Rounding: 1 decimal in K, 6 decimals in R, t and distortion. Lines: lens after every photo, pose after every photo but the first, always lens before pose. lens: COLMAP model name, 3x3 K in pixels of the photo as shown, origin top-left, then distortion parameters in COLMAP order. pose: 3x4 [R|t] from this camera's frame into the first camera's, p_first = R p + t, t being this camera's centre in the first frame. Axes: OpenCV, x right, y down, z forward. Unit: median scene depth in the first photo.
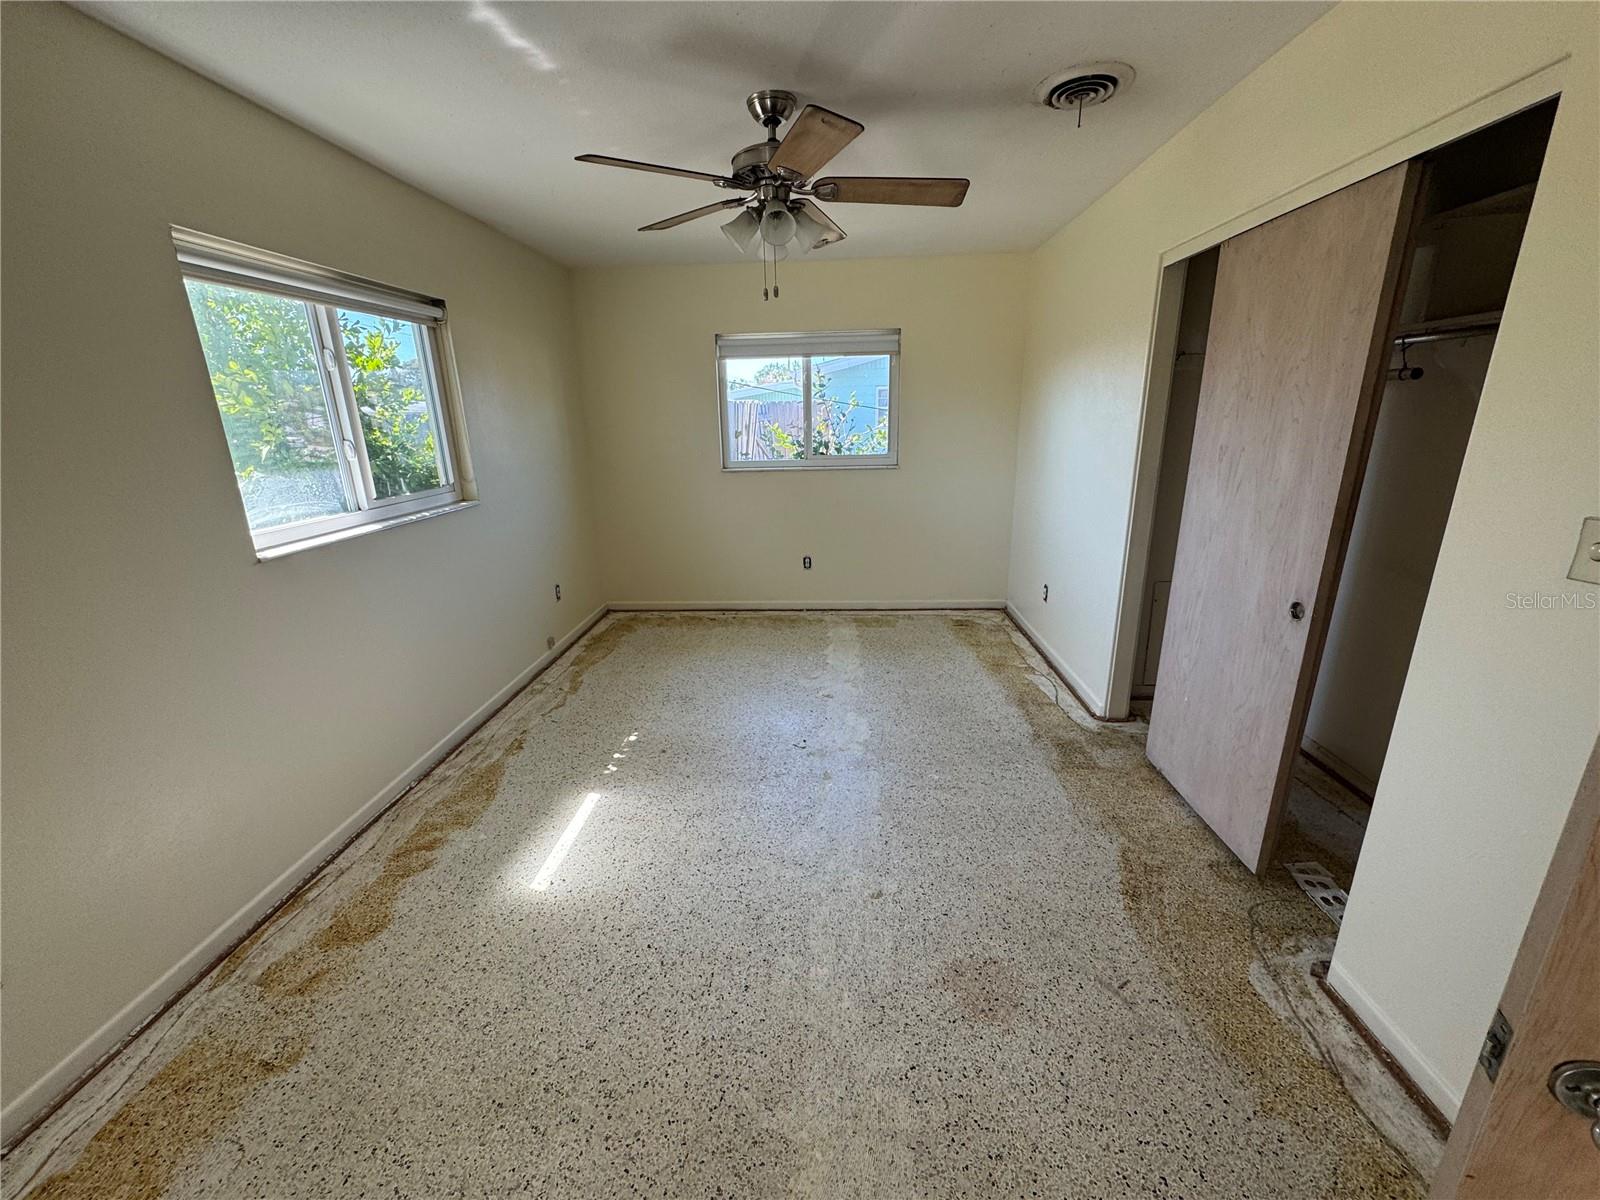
lens RADIAL K [[634.9, 0, 798.0], [0, 634.9, 602.2], [0, 0, 1]] dist [-0.003957, 0.000107]
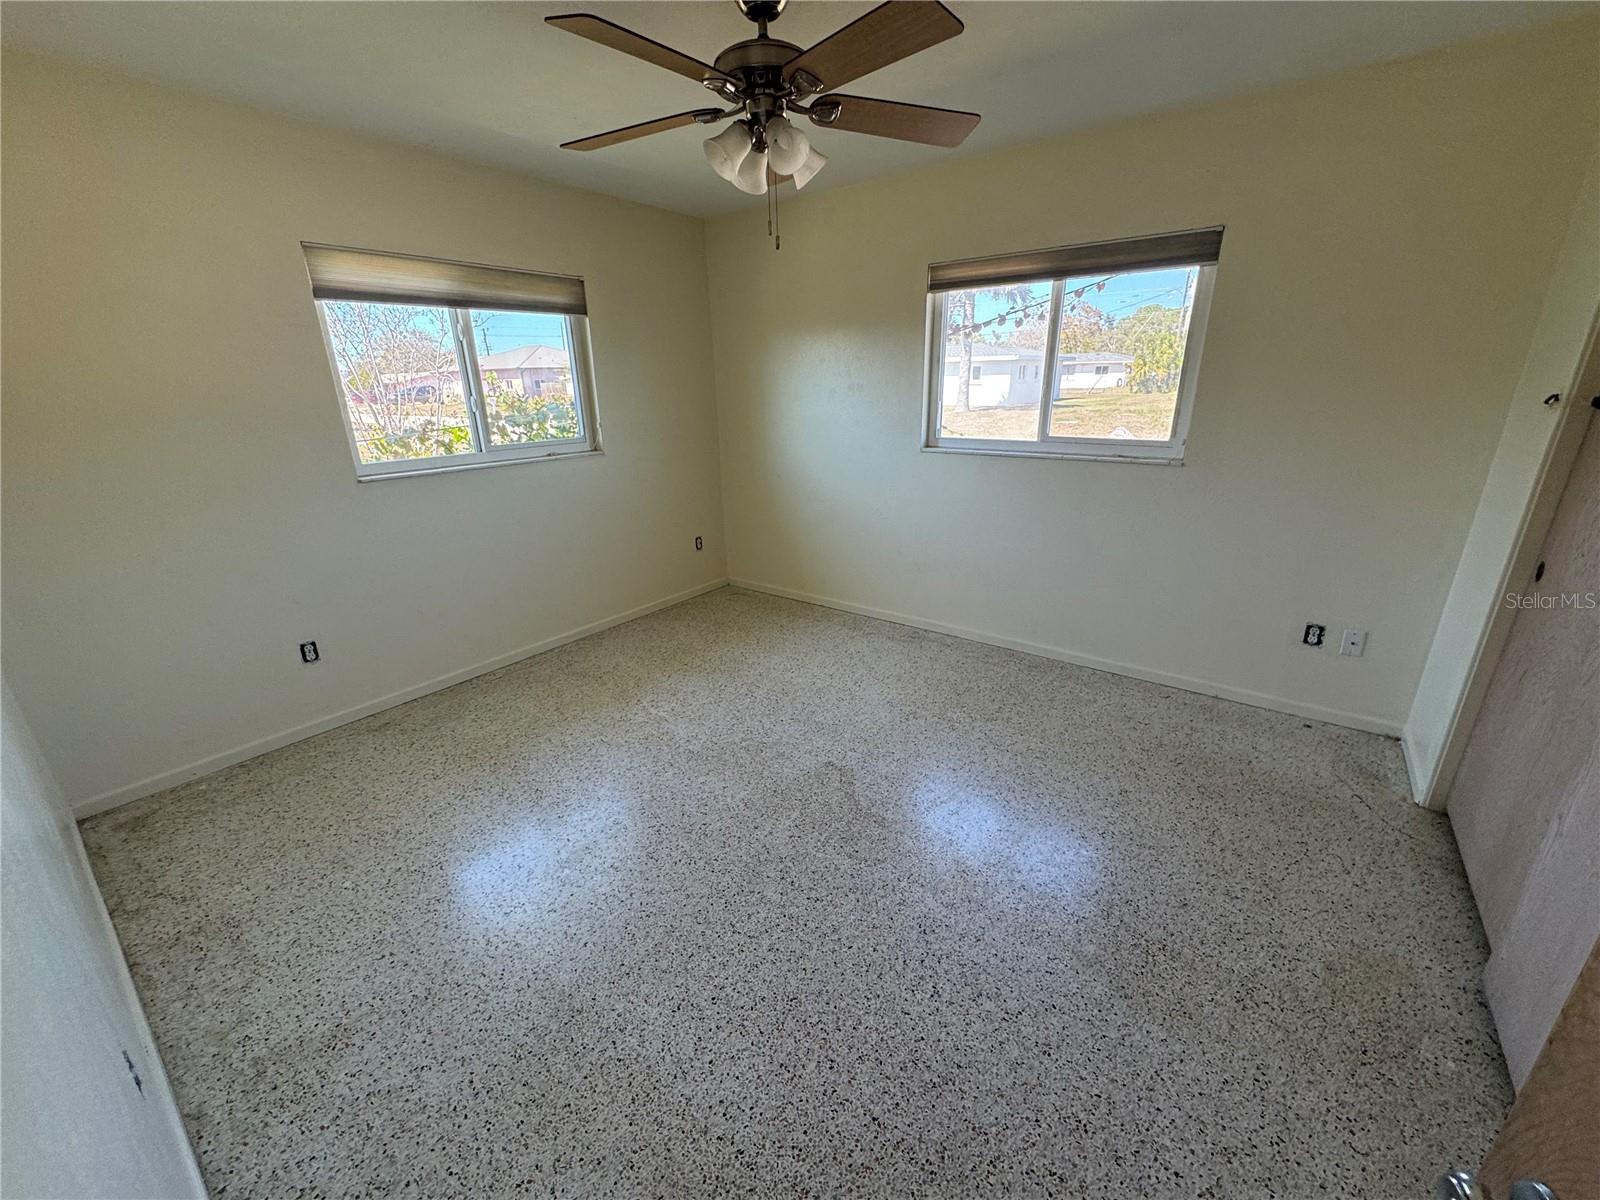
lens RADIAL K [[634.9, 0, 798.0], [0, 634.9, 602.2], [0, 0, 1]] dist [-0.003957, 0.000107]
pose [[0.568286, 0.267860, -0.778011, 0.631884], [-0.221836, 0.960394, 0.168615, -0.166565], [0.792363, 0.076769, 0.605200, 0.560665]]
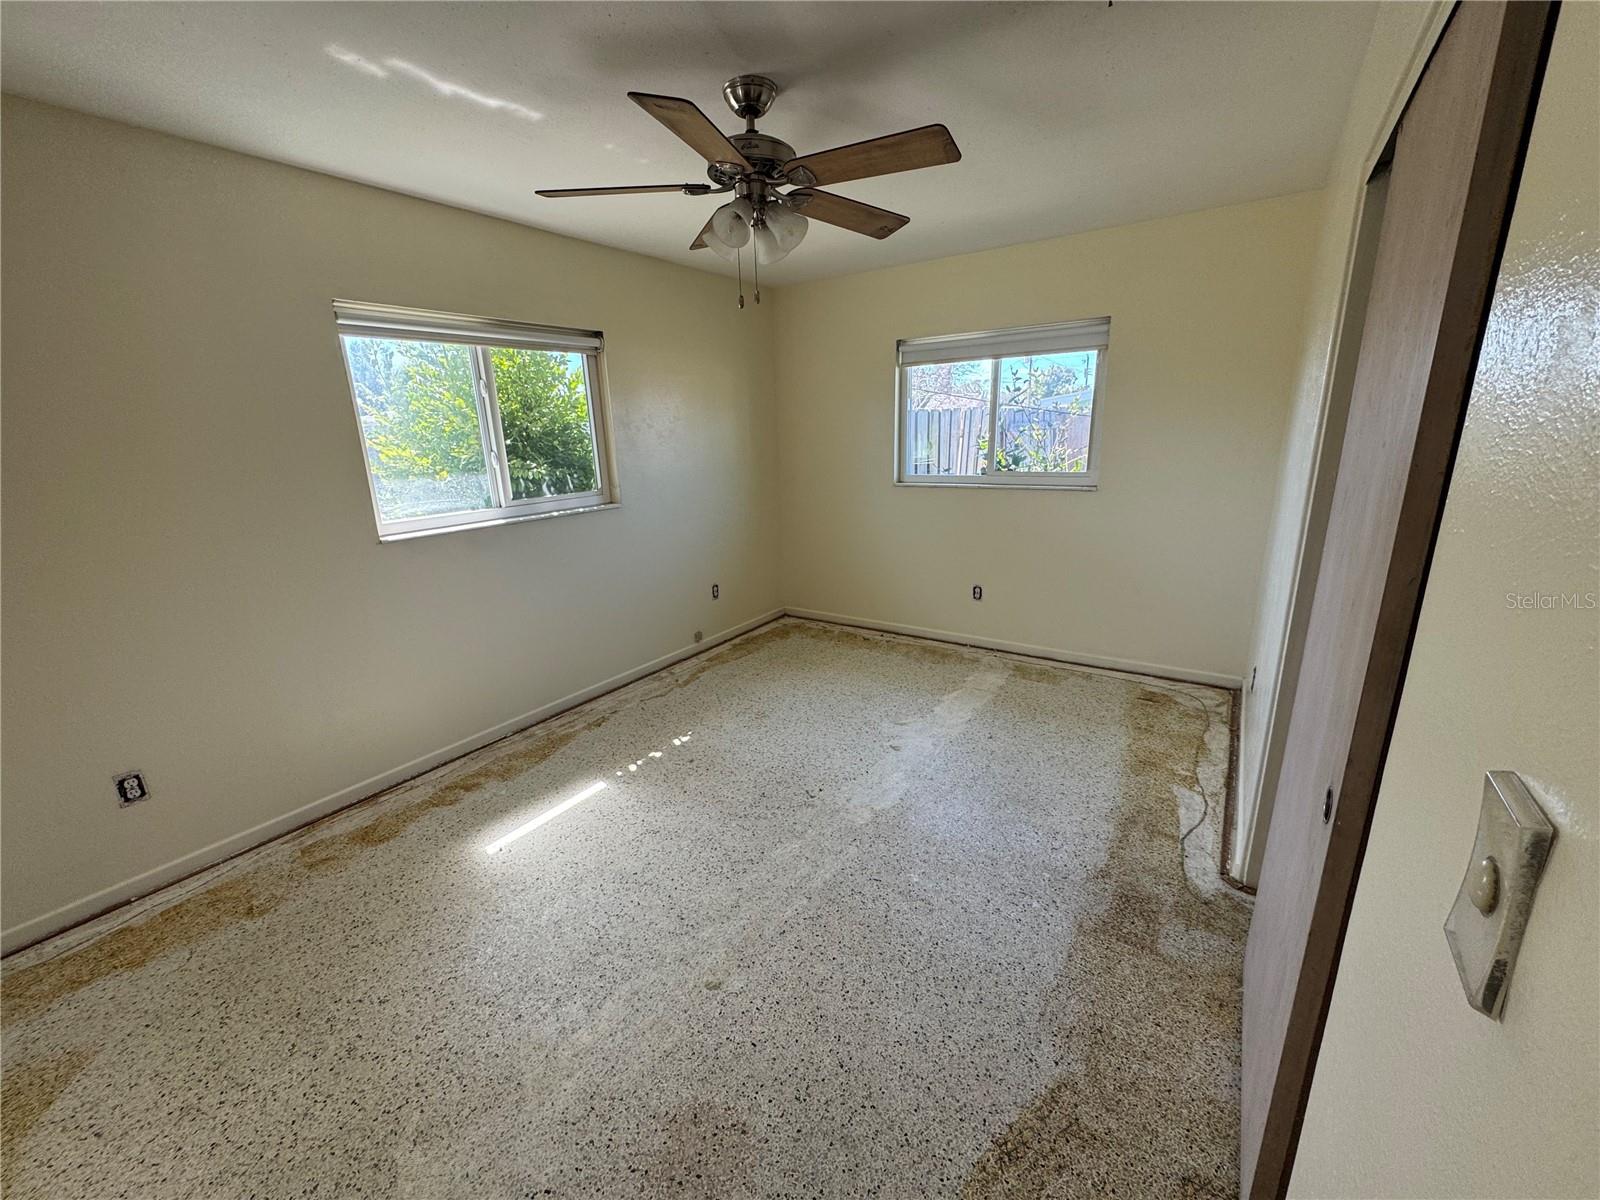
lens RADIAL K [[634.9, 0, 798.0], [0, 634.9, 602.2], [0, 0, 1]] dist [-0.003957, 0.000107]
pose [[0.855888, 0.132059, -0.500015, 0.354077], [-0.136591, 0.990240, 0.027726, -0.058291], [0.498797, 0.044567, 0.865573, 0.172190]]
